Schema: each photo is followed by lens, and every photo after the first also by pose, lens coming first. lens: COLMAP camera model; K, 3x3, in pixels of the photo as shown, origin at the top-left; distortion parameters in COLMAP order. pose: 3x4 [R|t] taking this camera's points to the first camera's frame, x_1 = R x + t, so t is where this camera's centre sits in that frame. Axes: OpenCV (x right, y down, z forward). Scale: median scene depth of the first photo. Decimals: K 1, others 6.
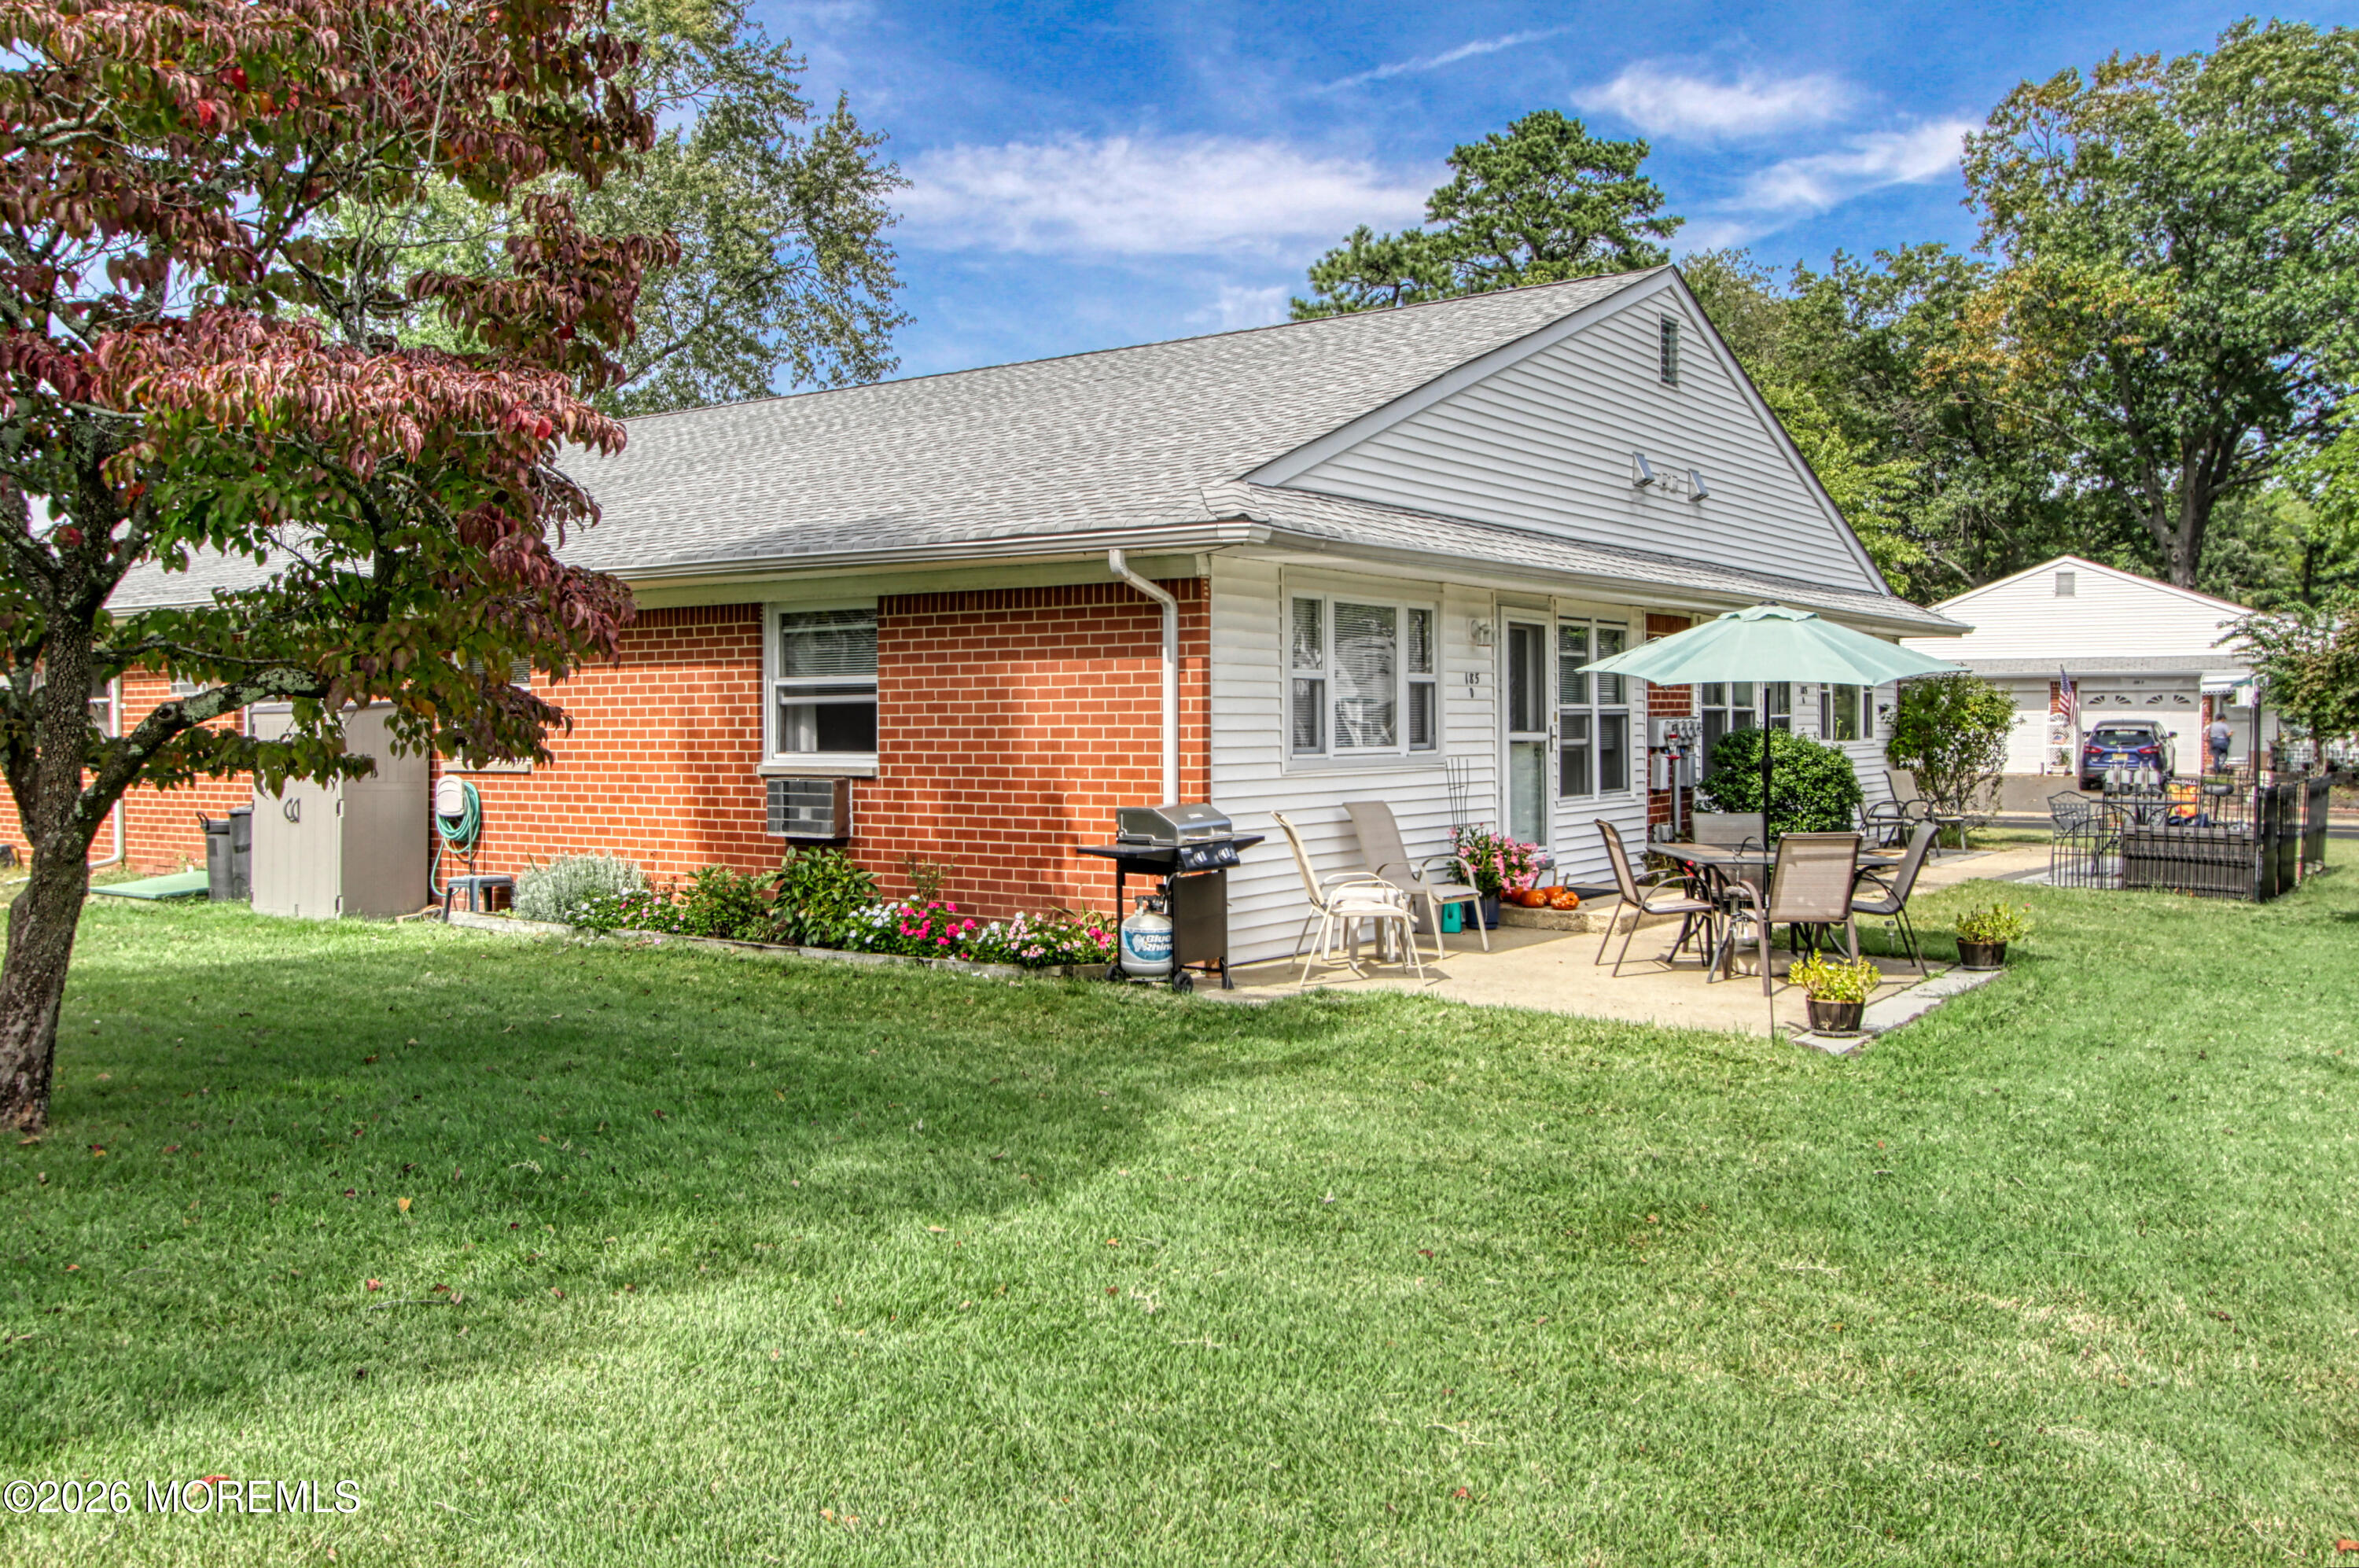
lens RADIAL K [[1917.1, 0, 1179.5], [0, 1917.1, 784.0], [0, 0, 1]] dist [-0.009814, 0.002042]
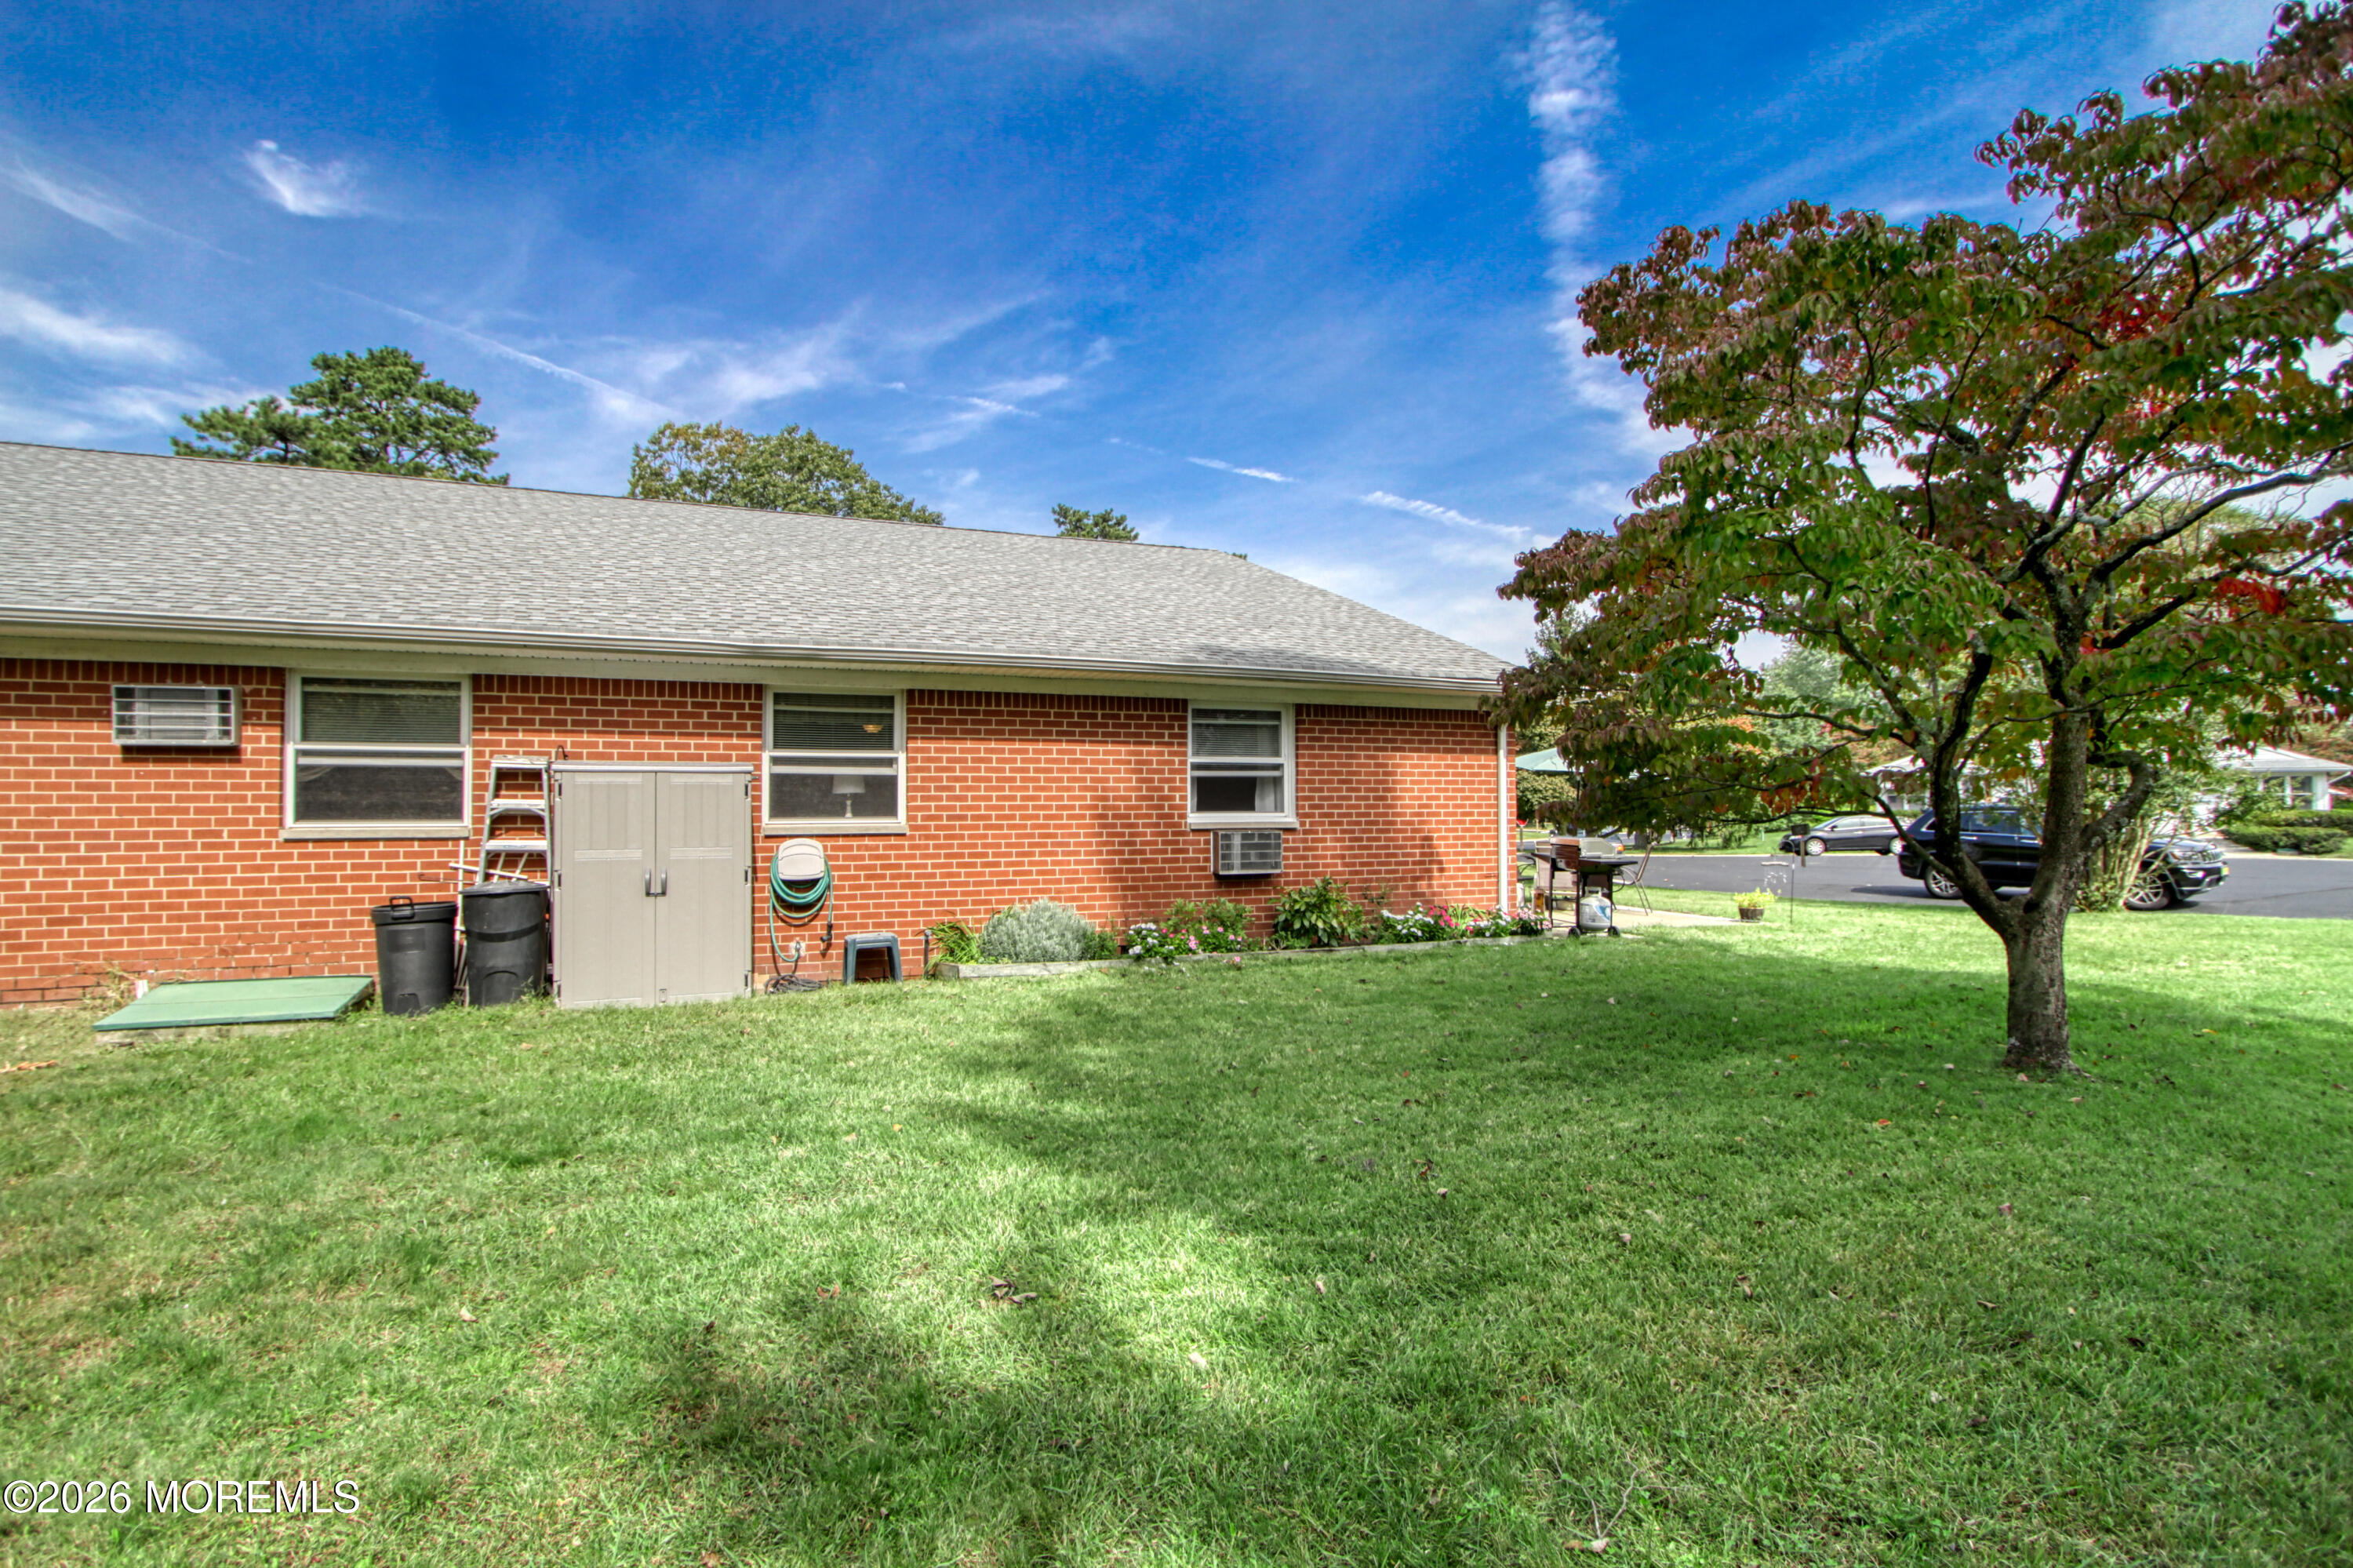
lens RADIAL K [[1115.9, 0, 1176.5], [0, 1115.9, 784.0], [0, 0, 1]] dist [-0.034232, -0.000018]
pose [[0.522837, 0.014414, 0.852311, -0.868074], [0.022870, 0.999260, -0.030929, -0.012455], [-0.852126, 0.035663, 0.522120, 0.601794]]
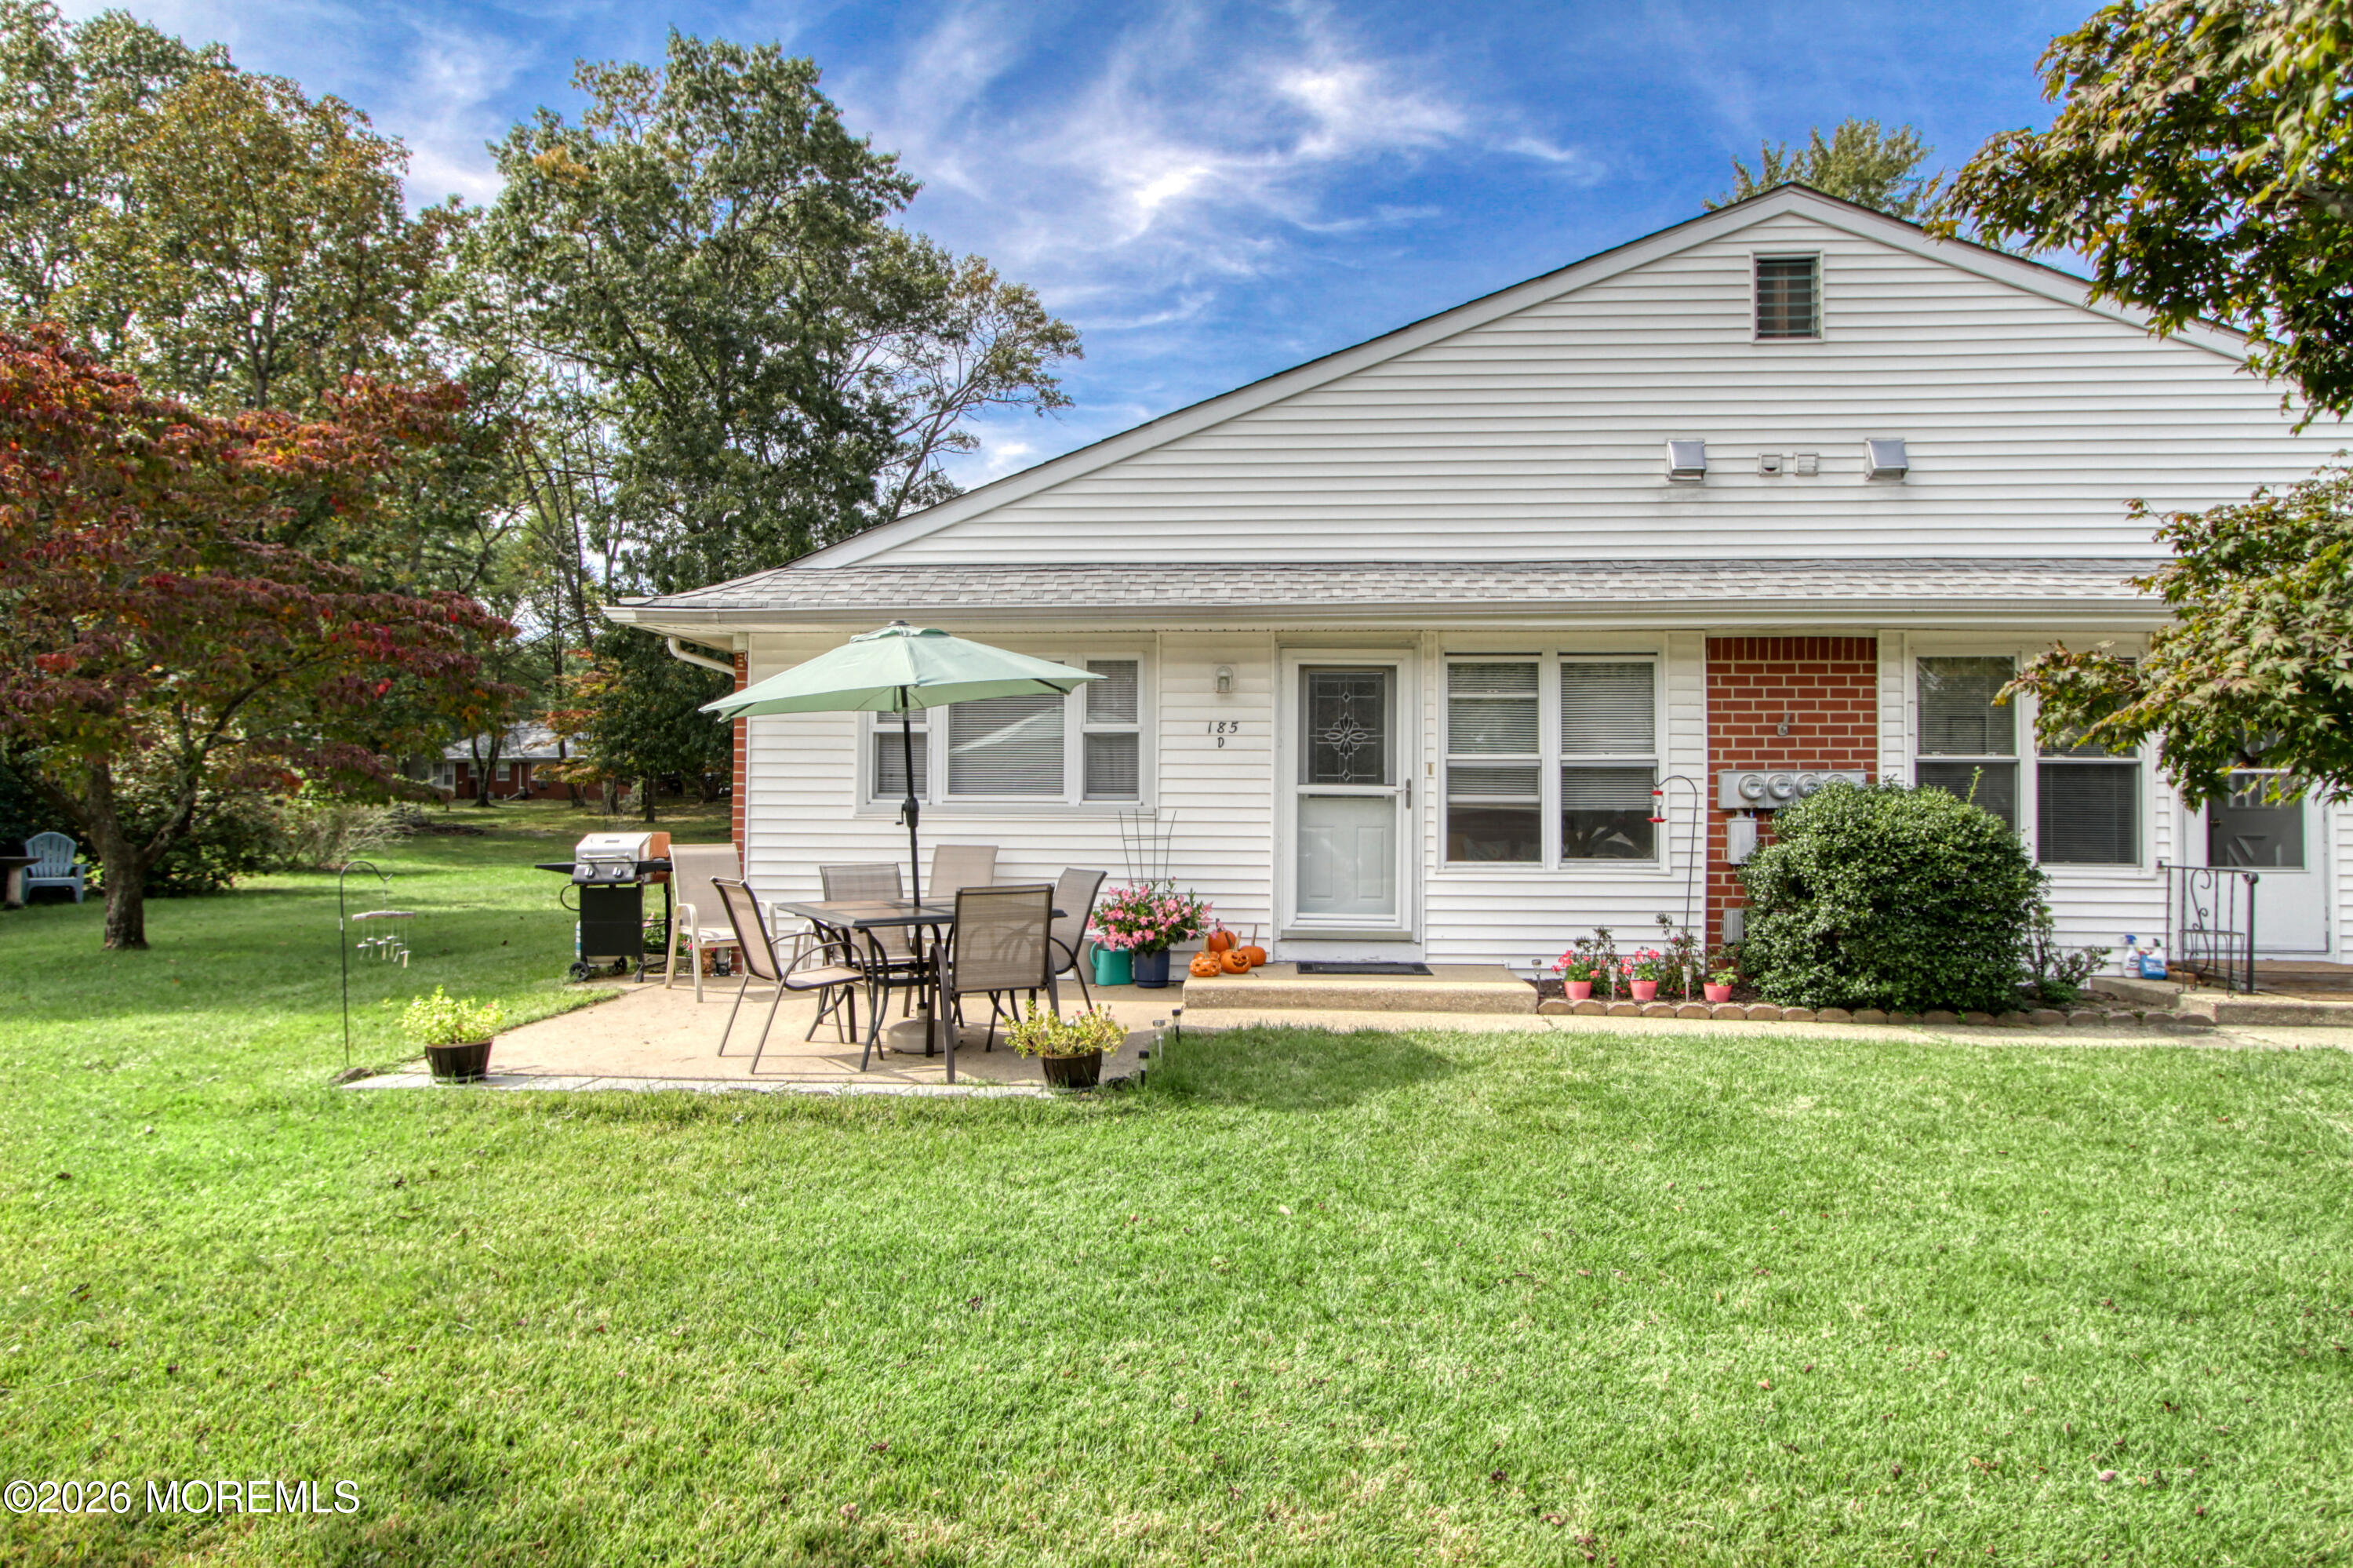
lens RADIAL K [[1399.4, 0, 1176.5], [0, 1399.4, 784.0], [0, 0, 1]] dist [-0.025349, -0.000419]
pose [[0.521916, -0.008513, -0.852954, 0.763352], [-0.035886, 0.998846, -0.031928, -0.004092], [0.852242, 0.047273, 0.521008, 0.644572]]
